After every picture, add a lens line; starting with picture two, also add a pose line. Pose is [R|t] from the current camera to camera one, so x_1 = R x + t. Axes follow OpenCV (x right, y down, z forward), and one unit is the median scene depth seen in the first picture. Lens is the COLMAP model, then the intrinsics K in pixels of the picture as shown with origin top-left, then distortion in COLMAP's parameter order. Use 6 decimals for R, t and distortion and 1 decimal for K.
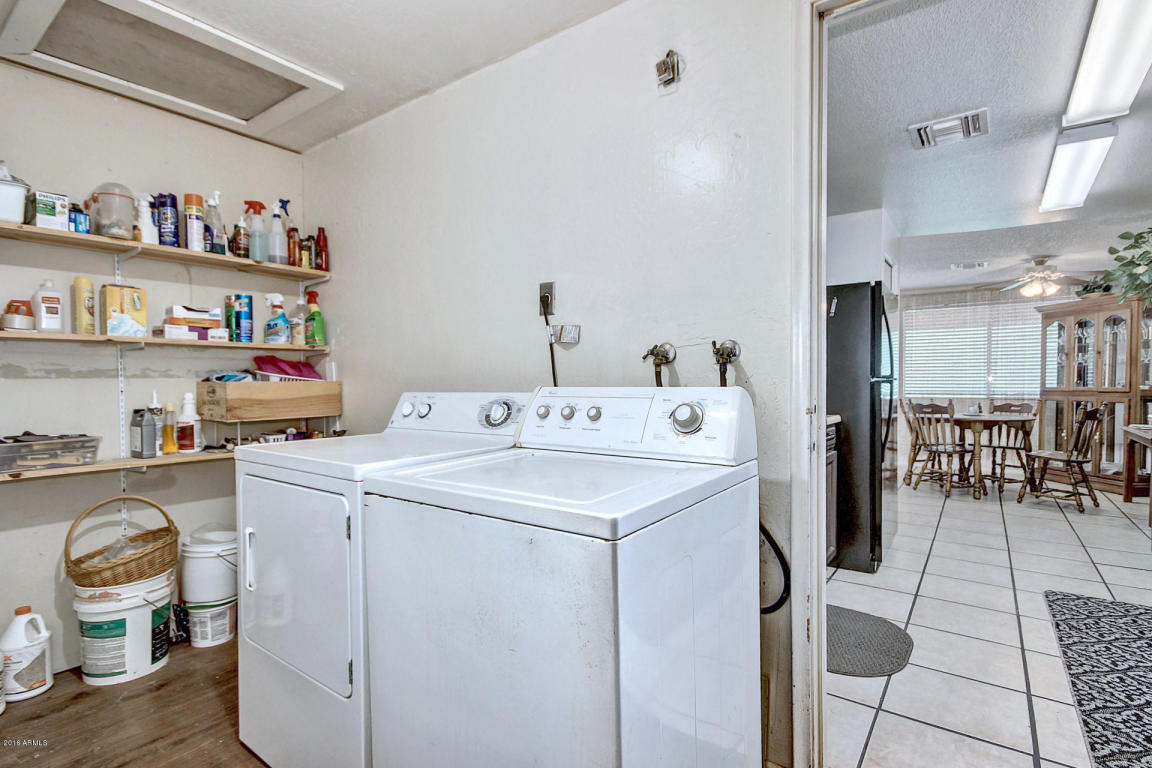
lens RADIAL K [[561.0, 0, 580.2], [0, 561.0, 394.2], [0, 0, 1]] dist [0.003428, -0.006856]
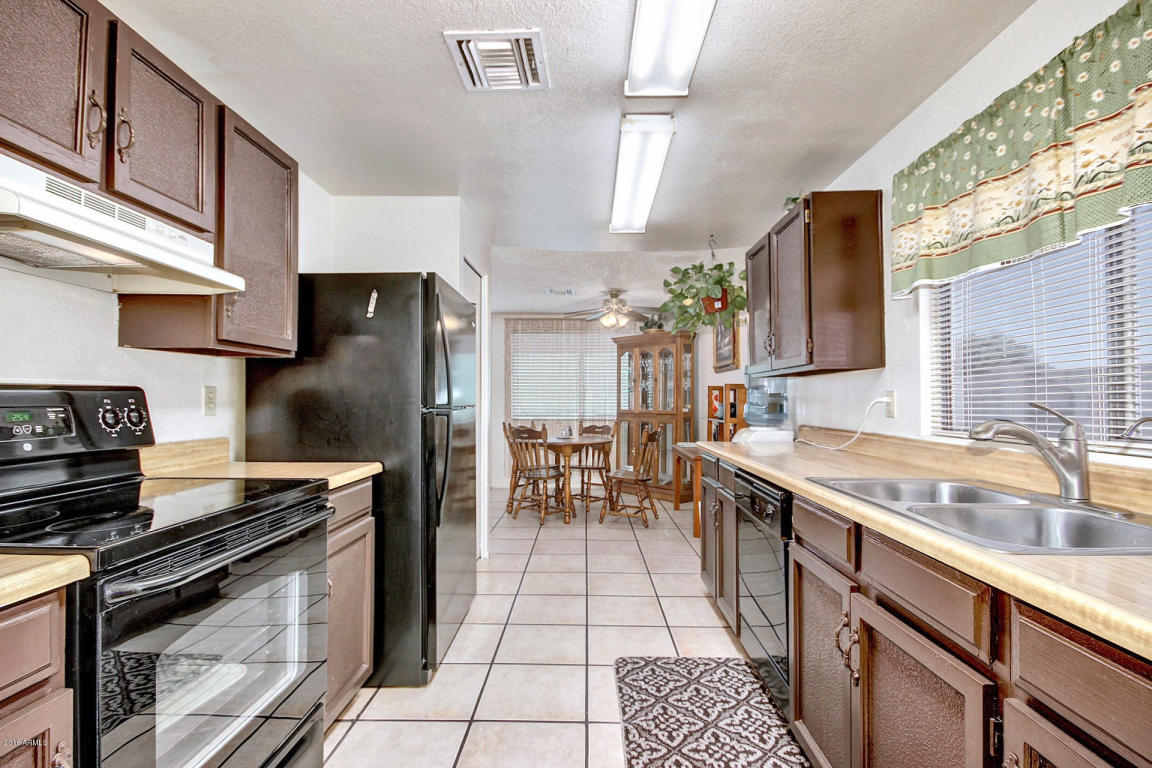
lens RADIAL K [[561.0, 0, 574.1], [0, 561.0, 388.7], [0, 0, 1]] dist [0.003428, -0.006856]
pose [[0.822079, 0.016922, 0.569122, 0.140437], [0.007167, 0.999172, -0.040060, -0.012294], [-0.569328, 0.037011, 0.821277, 0.158635]]
